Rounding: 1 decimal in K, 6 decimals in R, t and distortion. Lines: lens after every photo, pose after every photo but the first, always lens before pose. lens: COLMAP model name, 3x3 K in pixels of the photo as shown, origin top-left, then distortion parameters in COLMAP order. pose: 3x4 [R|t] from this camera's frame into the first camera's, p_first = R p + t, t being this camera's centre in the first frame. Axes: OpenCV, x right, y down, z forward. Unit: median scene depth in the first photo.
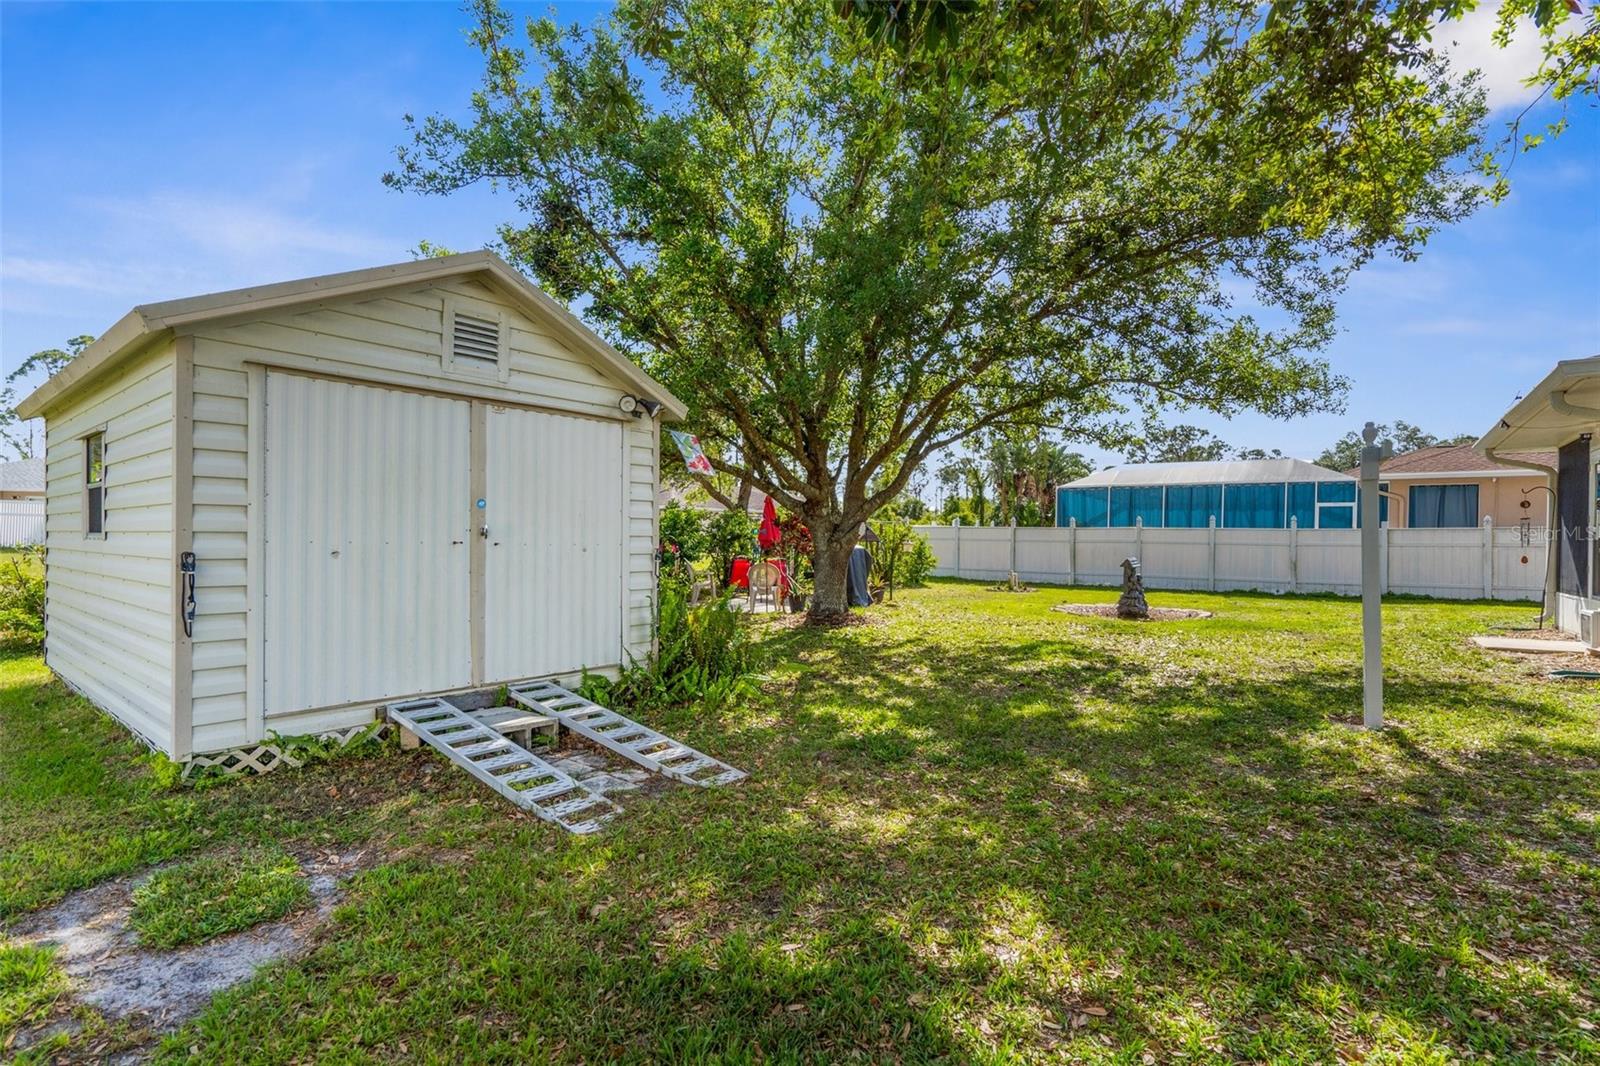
lens RADIAL K [[781.8, 0, 800.0], [0, 781.8, 533.0], [0, 0, 1]] dist [0.029344, -0.000241]
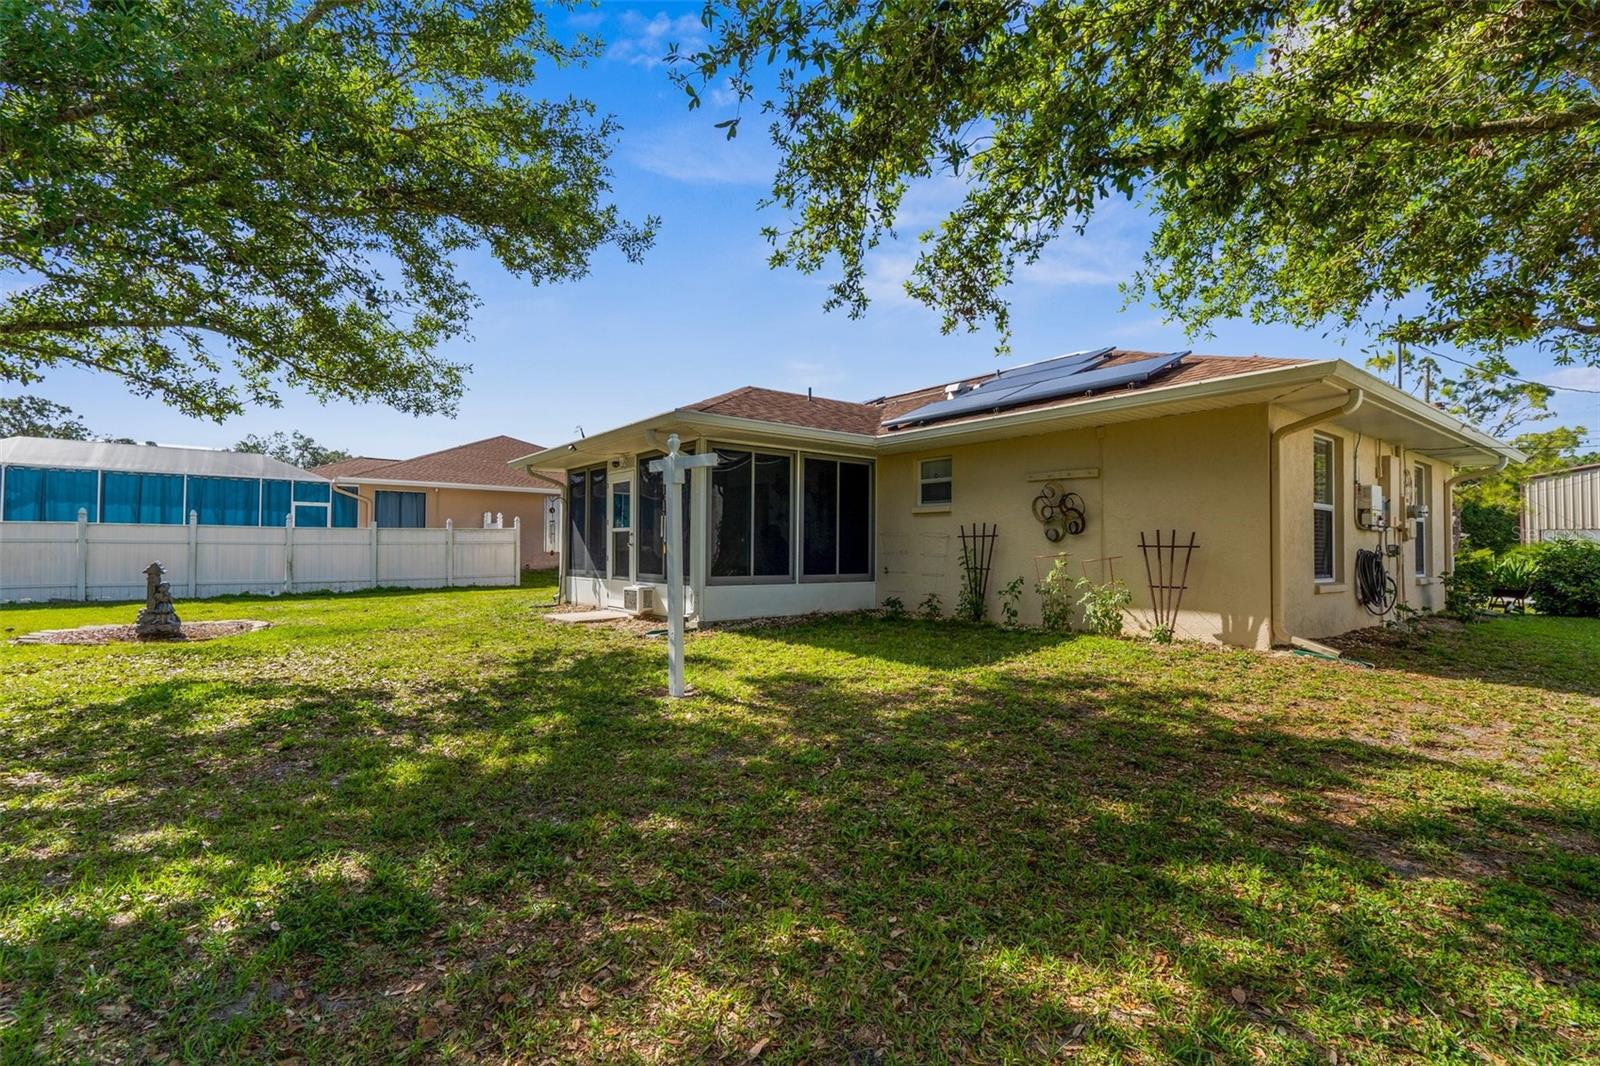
lens RADIAL K [[739.3, 0, 800.0], [0, 739.3, 533.0], [0, 0, 1]] dist [-0.000112, -0.000257]
pose [[0.265508, 0.009277, 0.964064, -0.142960], [-0.008009, 0.999940, -0.007416, 0.006304], [-0.964075, -0.005752, 0.265566, 0.270571]]
